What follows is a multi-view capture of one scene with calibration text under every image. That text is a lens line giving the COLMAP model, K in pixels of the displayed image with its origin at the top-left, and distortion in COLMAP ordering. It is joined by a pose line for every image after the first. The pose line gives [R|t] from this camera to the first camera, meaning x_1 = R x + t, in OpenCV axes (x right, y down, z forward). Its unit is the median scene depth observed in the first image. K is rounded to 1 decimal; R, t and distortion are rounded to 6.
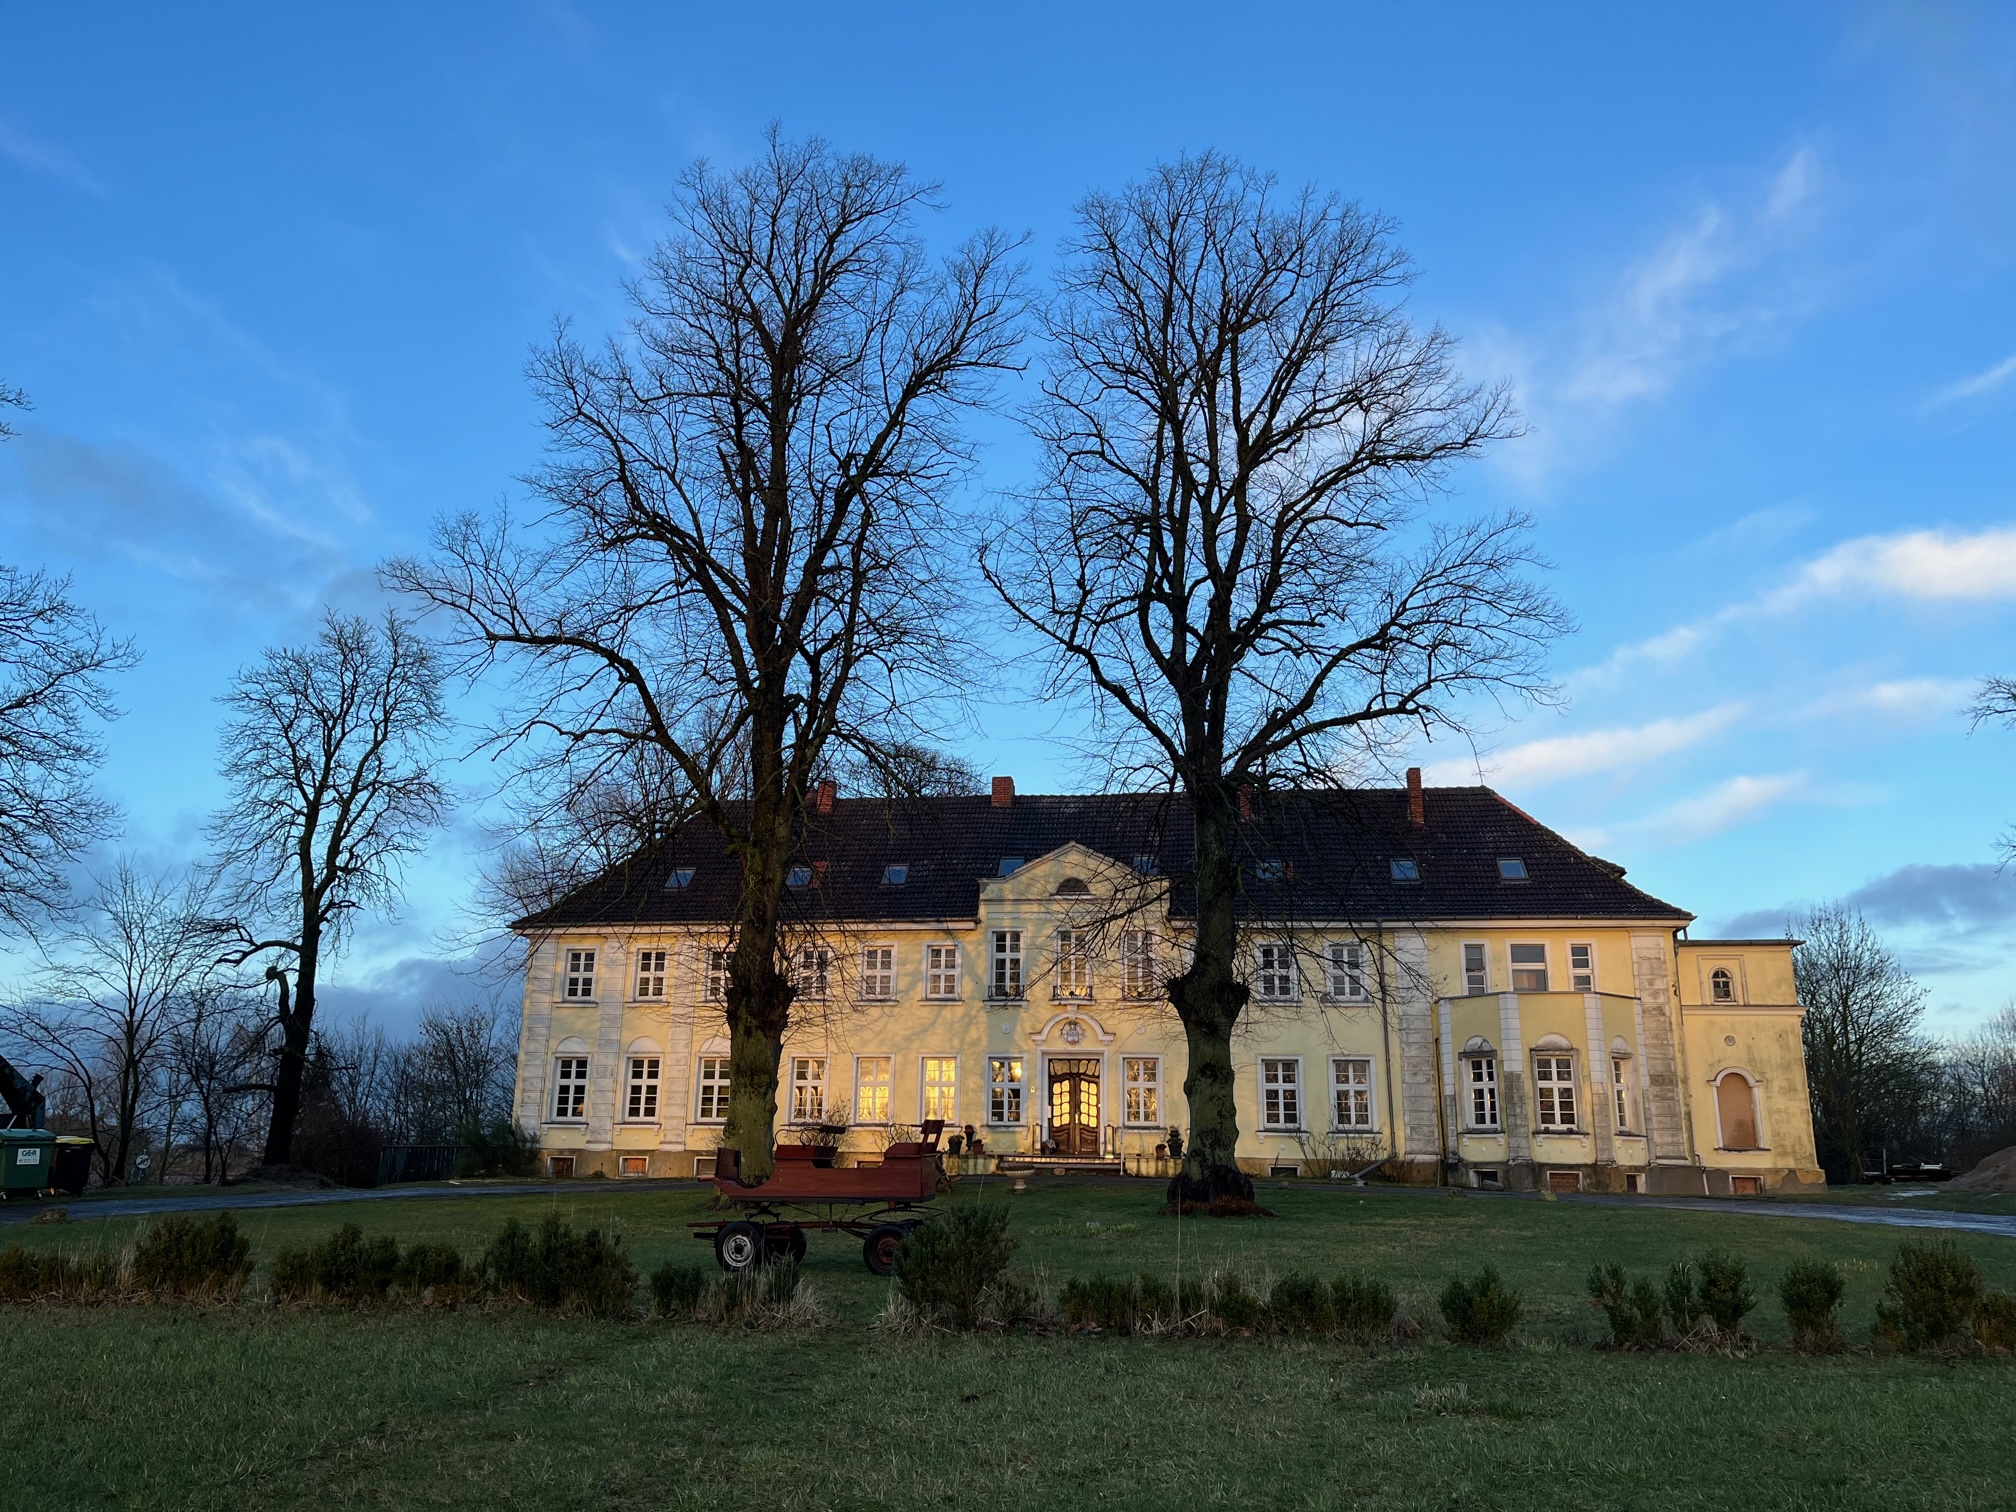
lens RADIAL K [[1497.9, 0, 1008.0], [0, 1497.9, 756.0], [0, 0, 1]] dist [-0.000977, -0.001341]
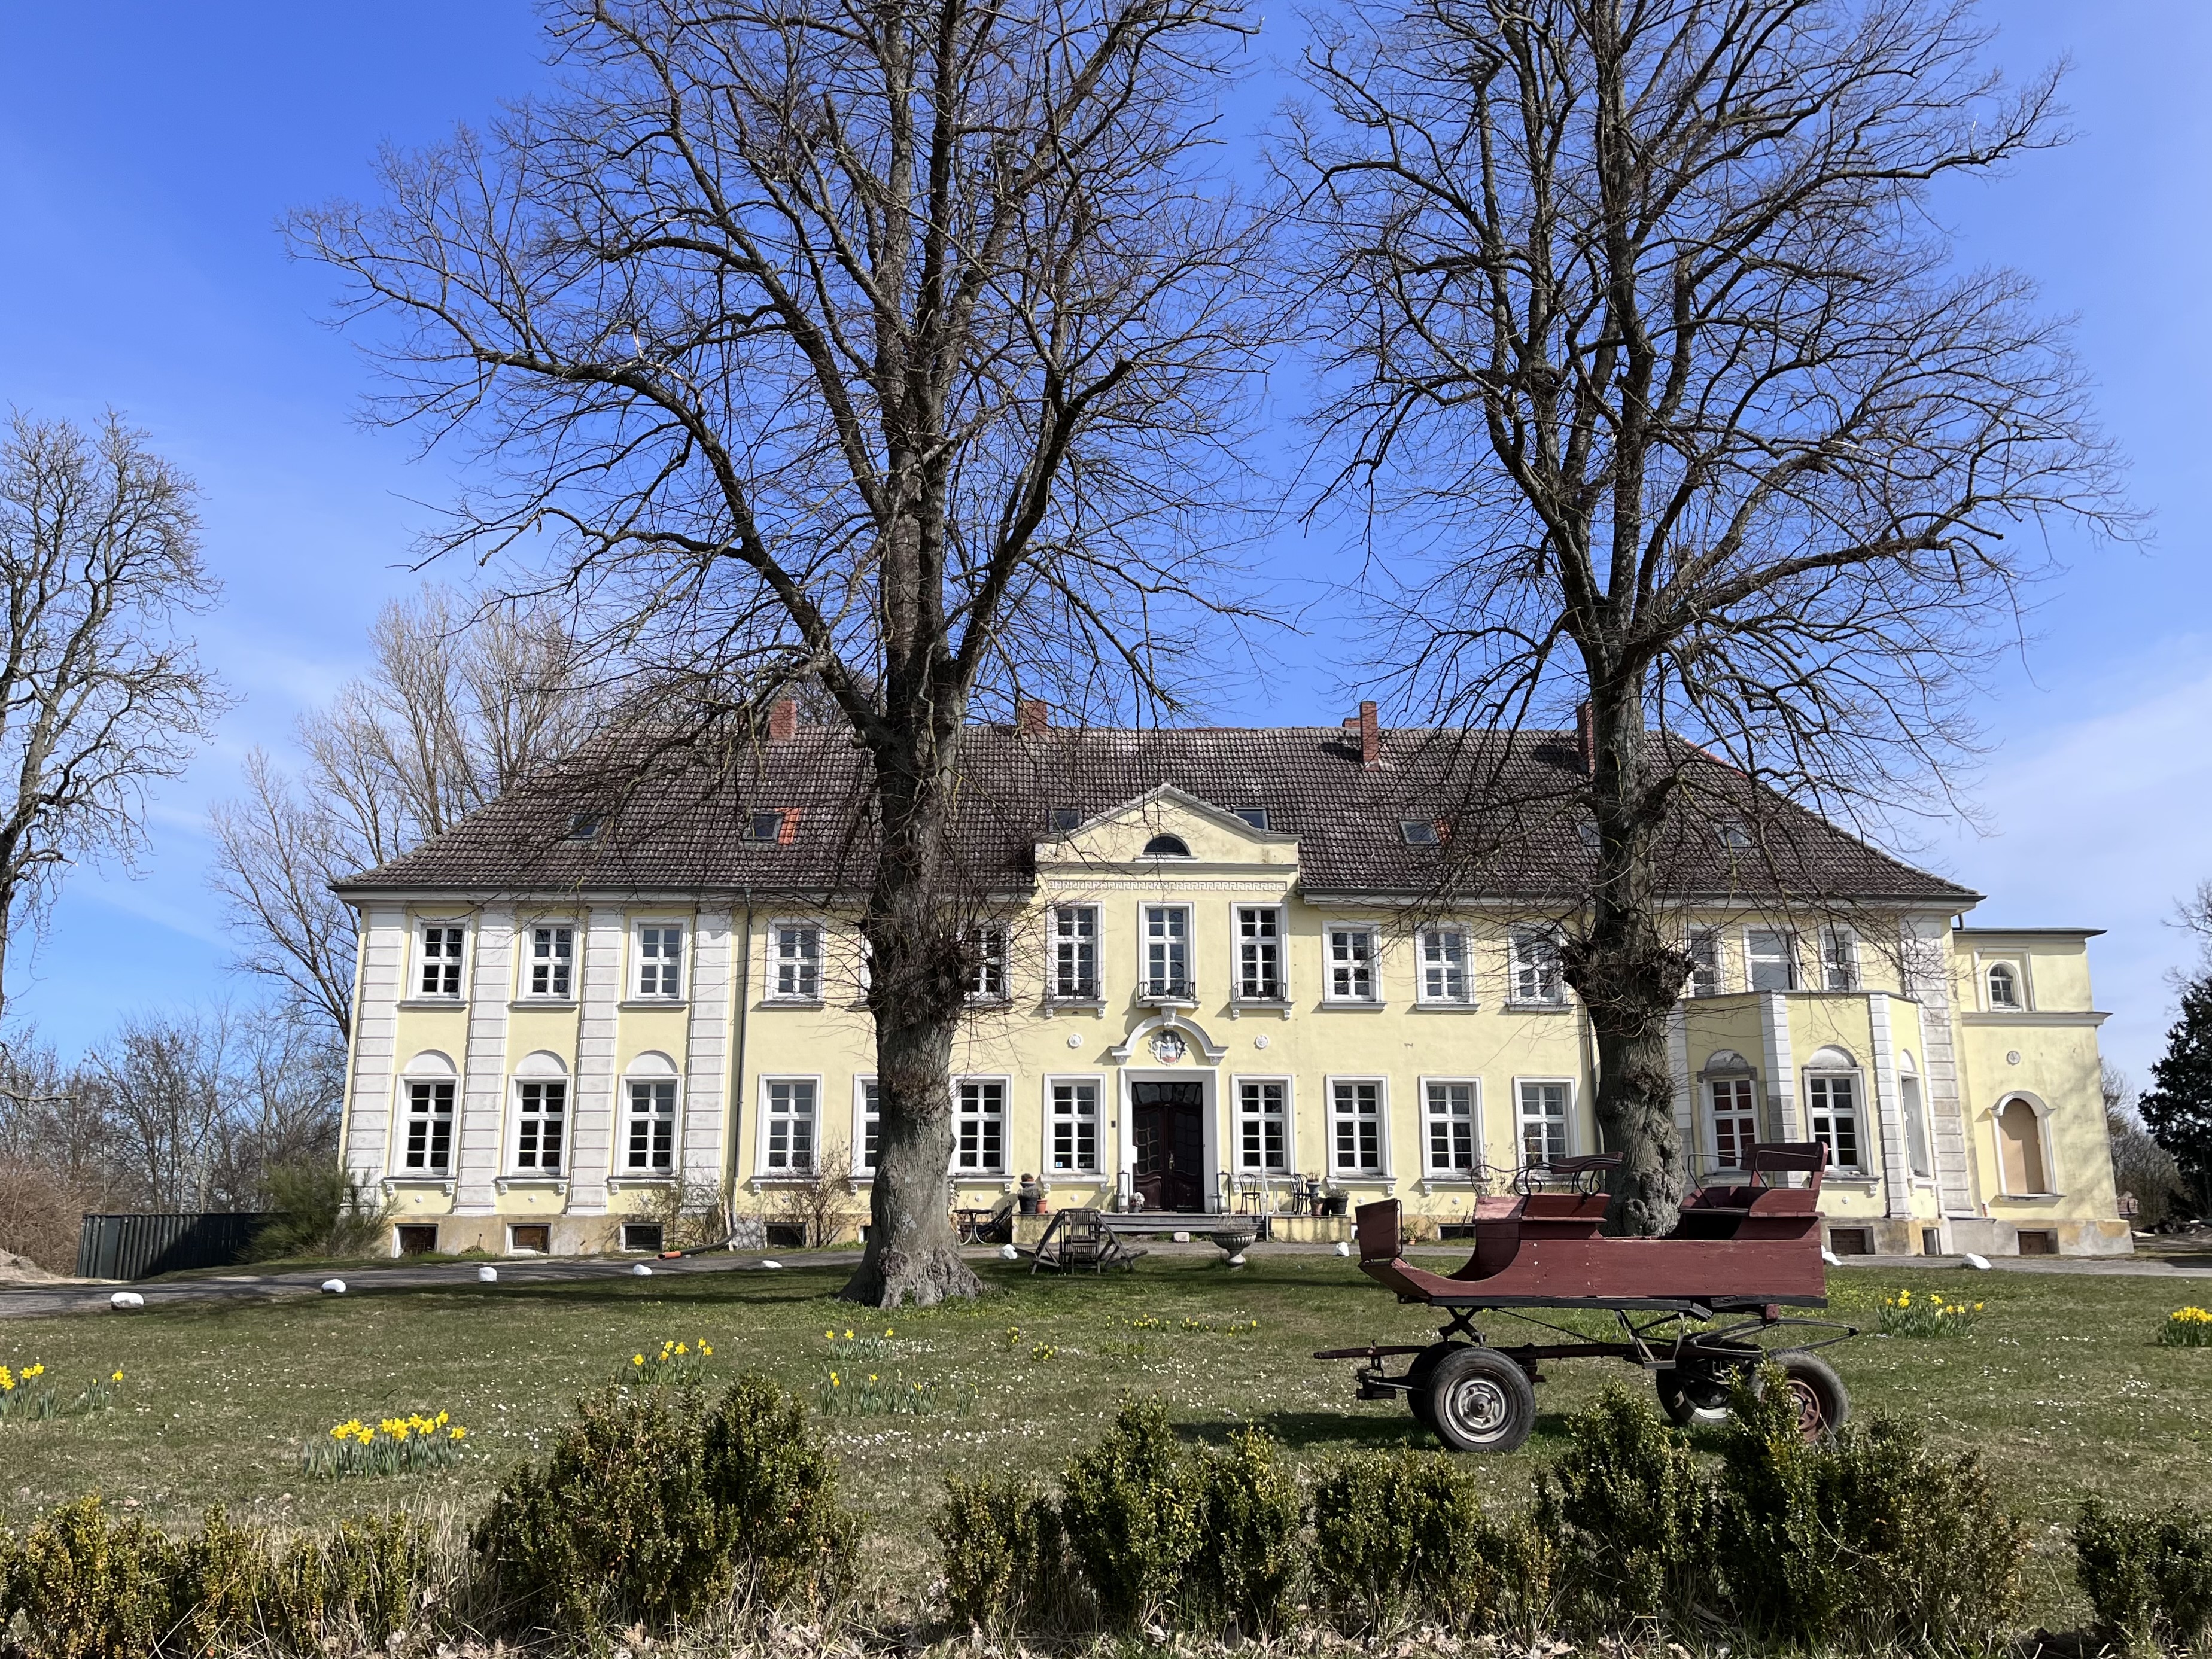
lens RADIAL K [[1802.4, 0, 1106.0], [0, 1802.4, 829.5], [0, 0, 1]] dist [0.010408, 0.001831]
pose [[0.986209, 0.021003, 0.164168, -0.130385], [-0.030047, 0.998153, 0.052803, 0.036309], [-0.162756, -0.057007, 0.985018, 0.157990]]
